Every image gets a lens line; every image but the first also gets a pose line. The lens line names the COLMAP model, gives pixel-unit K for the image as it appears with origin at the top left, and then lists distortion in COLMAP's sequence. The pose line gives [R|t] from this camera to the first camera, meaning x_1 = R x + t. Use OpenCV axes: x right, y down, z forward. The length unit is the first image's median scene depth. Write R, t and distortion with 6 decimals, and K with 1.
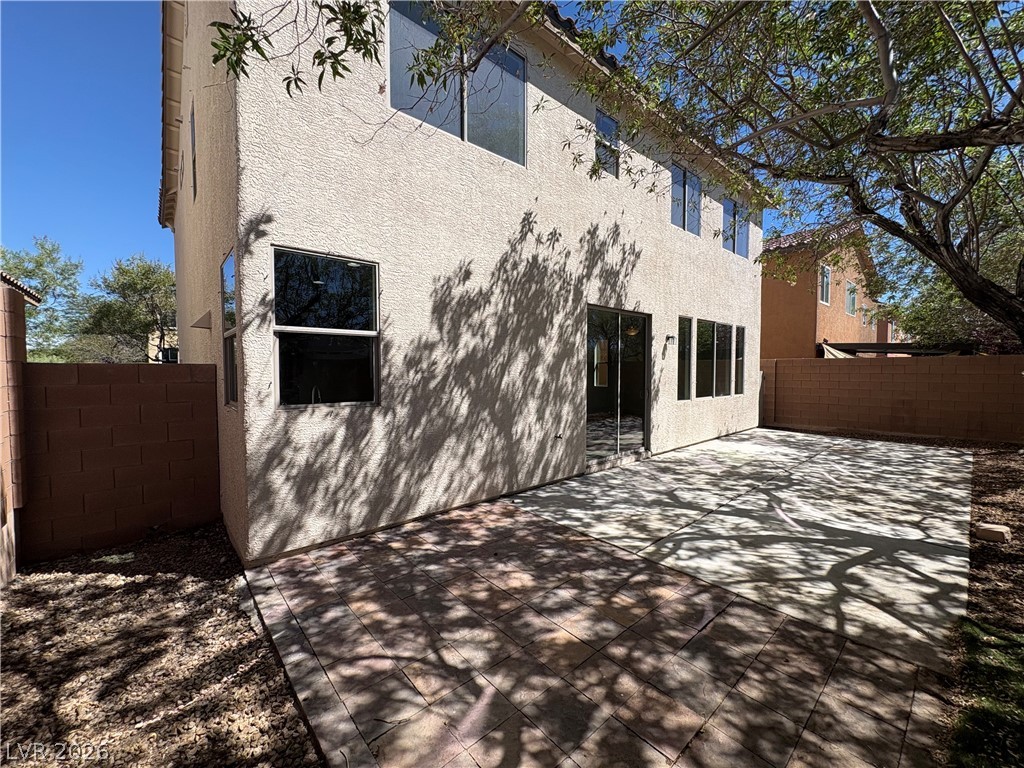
lens RADIAL K [[410.0, 0, 516.4], [0, 410.0, 385.4], [0, 0, 1]] dist [-0.002076, -0.000112]
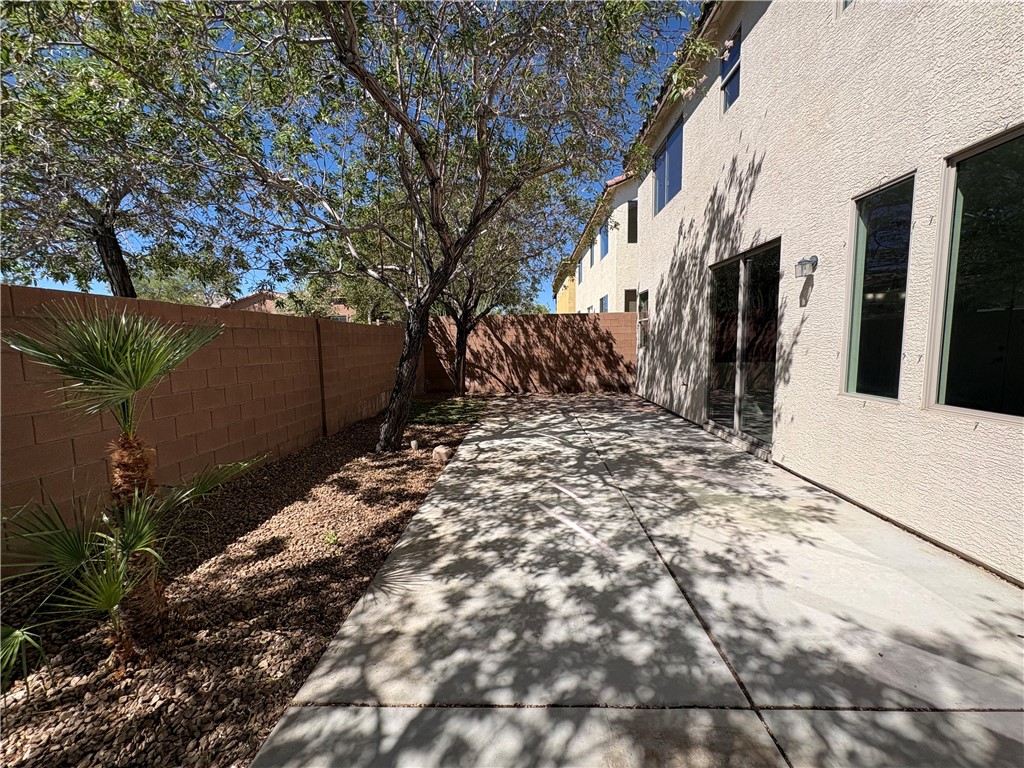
lens RADIAL K [[410.0, 0, 513.9], [0, 410.0, 383.5], [0, 0, 1]] dist [-0.002076, -0.000112]
pose [[-0.688364, 0.089186, -0.719861, 1.720079], [-0.007966, 0.991423, 0.130448, -0.051055], [0.725321, 0.095530, -0.681750, 1.832203]]
